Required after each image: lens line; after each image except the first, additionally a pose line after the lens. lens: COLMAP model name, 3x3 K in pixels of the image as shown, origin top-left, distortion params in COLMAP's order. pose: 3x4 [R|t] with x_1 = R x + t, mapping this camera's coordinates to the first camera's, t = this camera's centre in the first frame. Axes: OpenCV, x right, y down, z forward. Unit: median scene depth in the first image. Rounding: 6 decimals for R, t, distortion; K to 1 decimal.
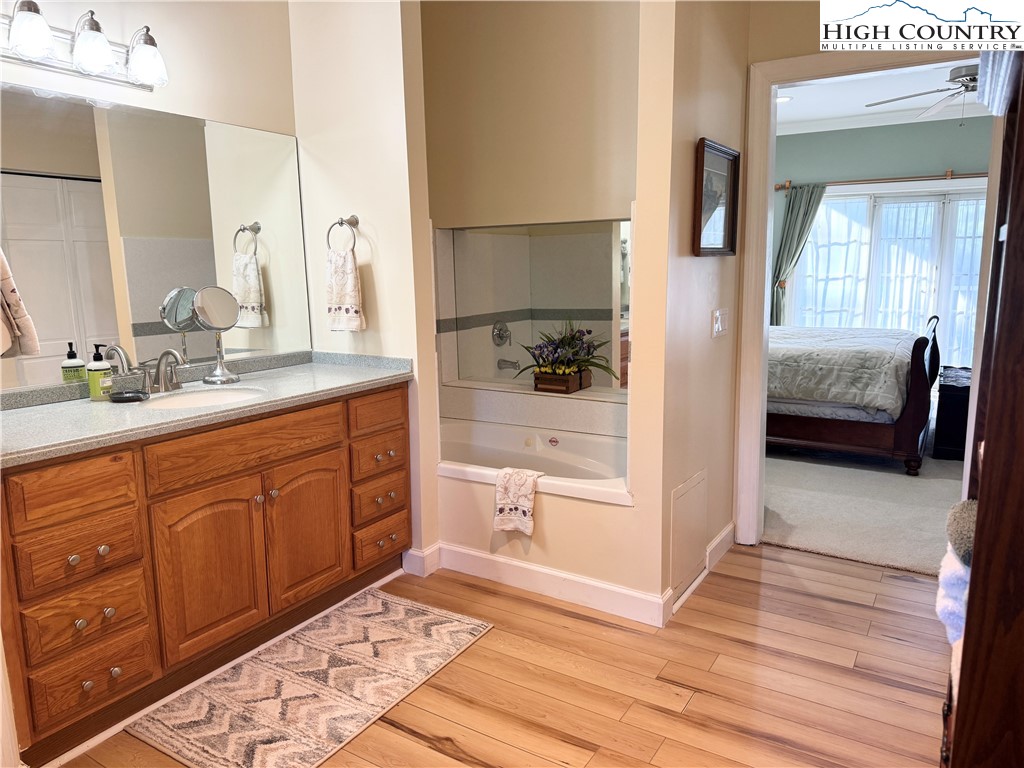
lens RADIAL K [[720.1, 0, 514.0], [0, 720.1, 382.0], [0, 0, 1]] dist [0.053646, -0.015724]
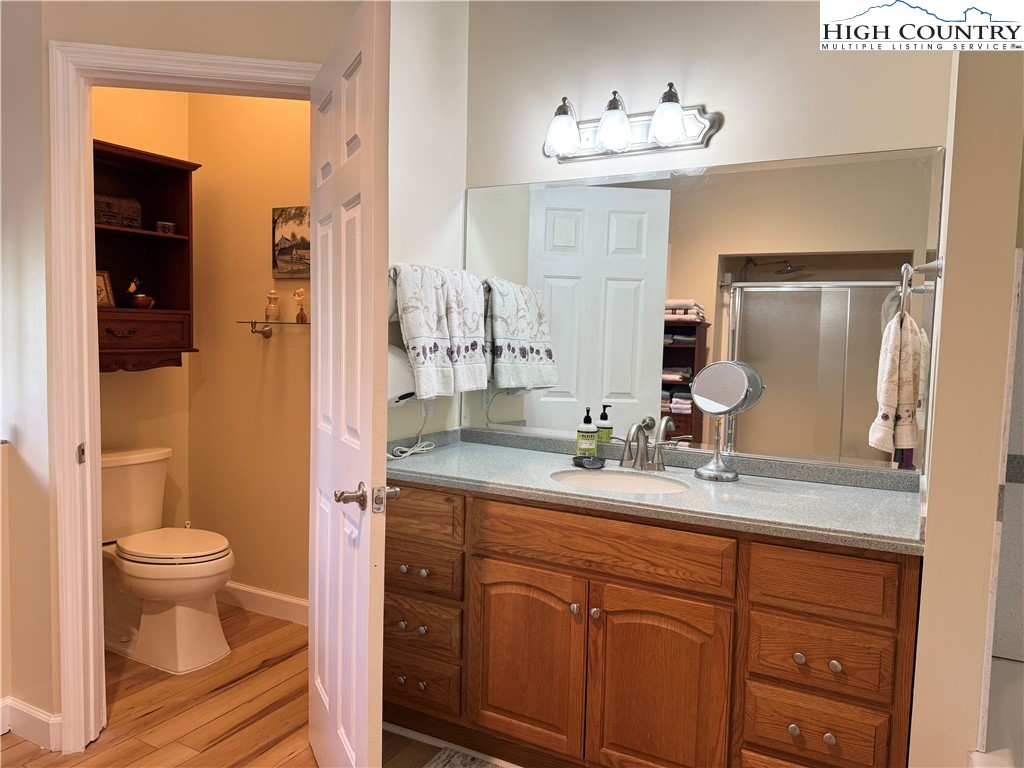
lens RADIAL K [[720.1, 0, 512.6], [0, 720.1, 388.9], [0, 0, 1]] dist [0.053646, -0.015724]
pose [[0.055494, 0.084982, -0.994836, 0.461843], [-0.187840, 0.979469, 0.073191, -0.136518], [0.980631, 0.182809, 0.070318, 0.844812]]
